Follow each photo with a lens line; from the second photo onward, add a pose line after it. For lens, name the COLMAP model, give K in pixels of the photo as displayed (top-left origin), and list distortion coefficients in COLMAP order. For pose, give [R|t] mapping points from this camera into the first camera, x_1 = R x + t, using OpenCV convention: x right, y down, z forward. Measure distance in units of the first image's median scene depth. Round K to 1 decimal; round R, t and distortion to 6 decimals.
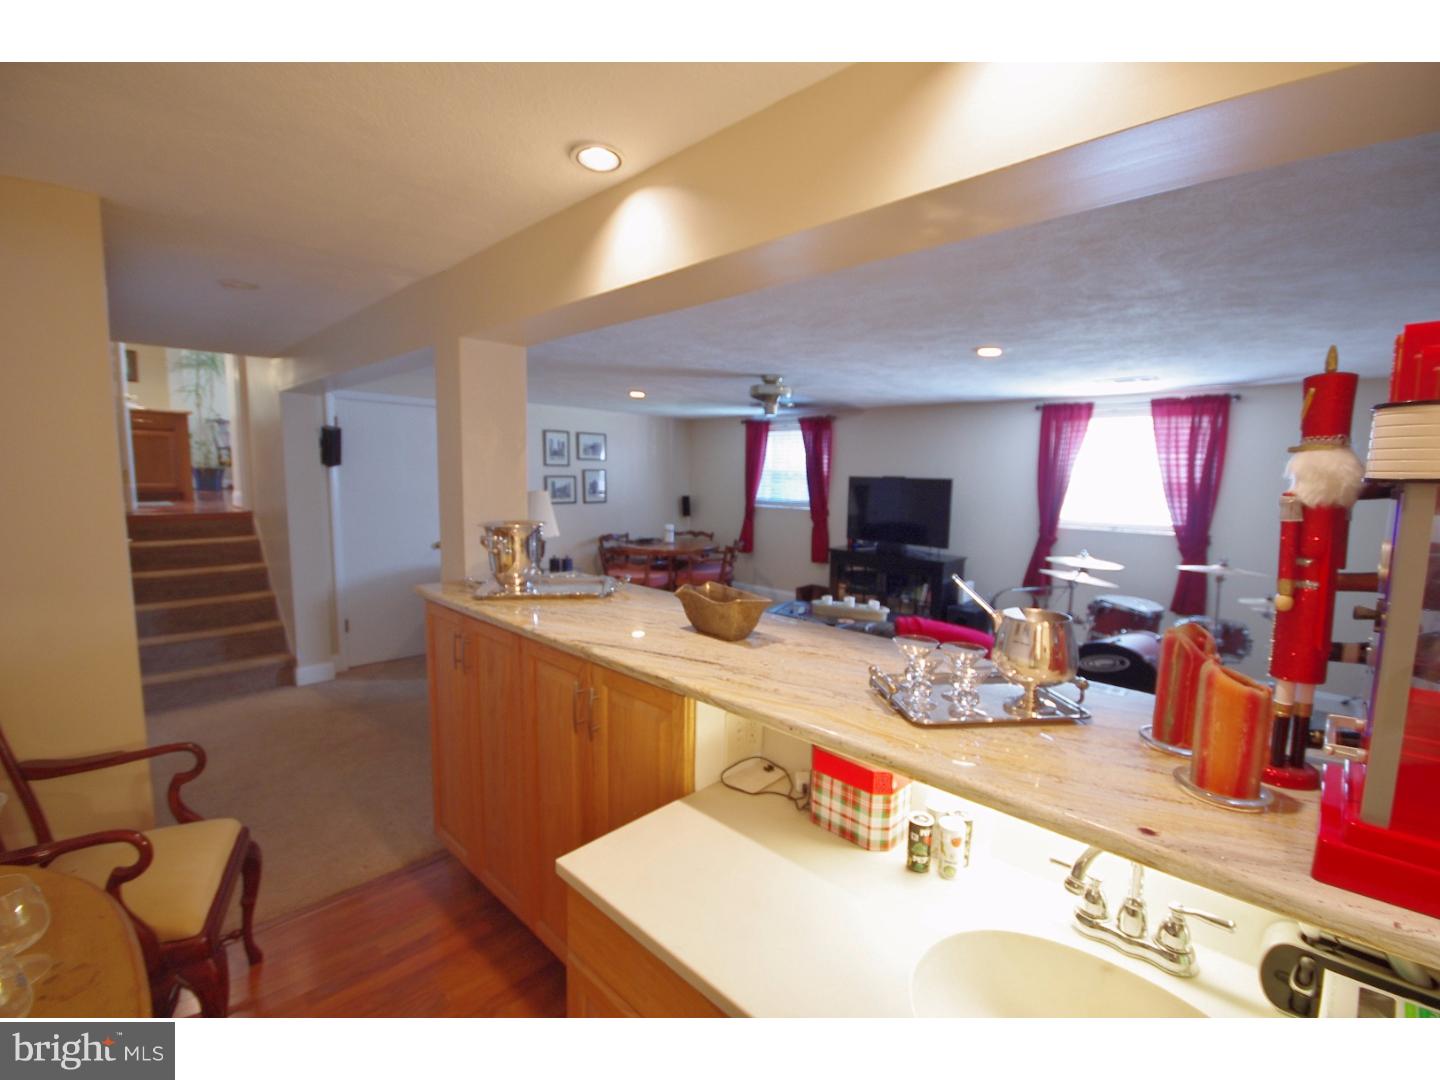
lens RADIAL K [[643.5, 0, 721.8], [0, 643.5, 541.3], [0, 0, 1]] dist [-0.000668, 0.000032]
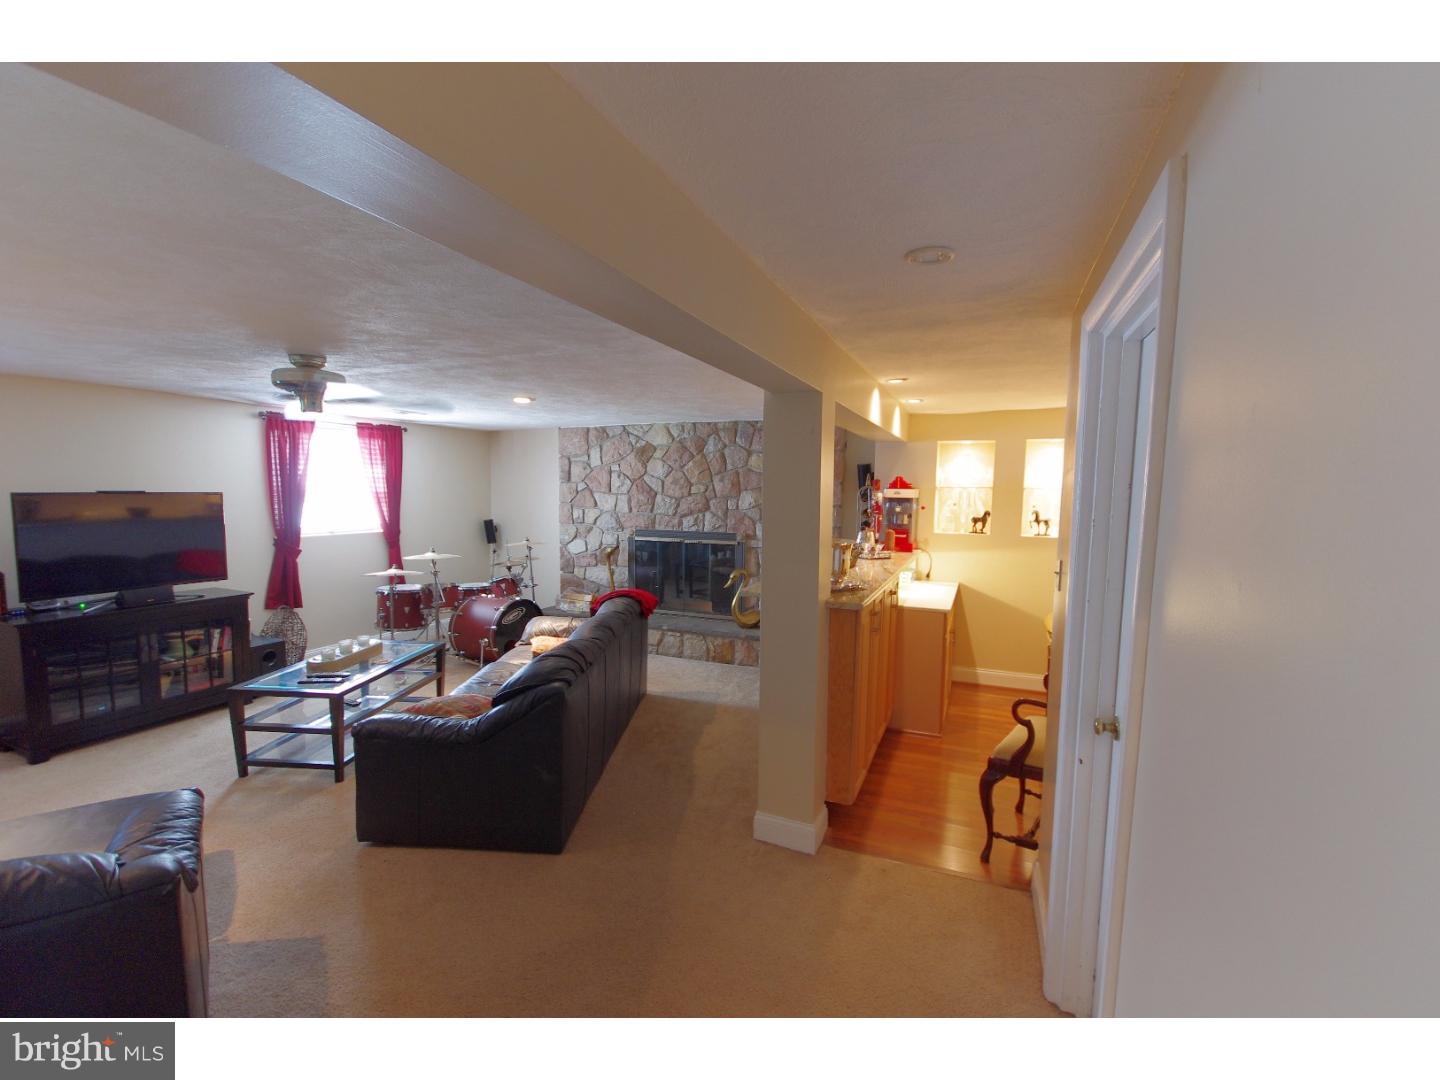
lens RADIAL K [[643.5, 0, 720.4], [0, 643.5, 547.8], [0, 0, 1]] dist [-0.000668, 0.000032]
pose [[-0.385766, -0.107567, 0.916305, -0.733128], [0.079971, 0.985543, 0.149362, -0.115958], [-0.919124, 0.130896, -0.371586, 0.859345]]
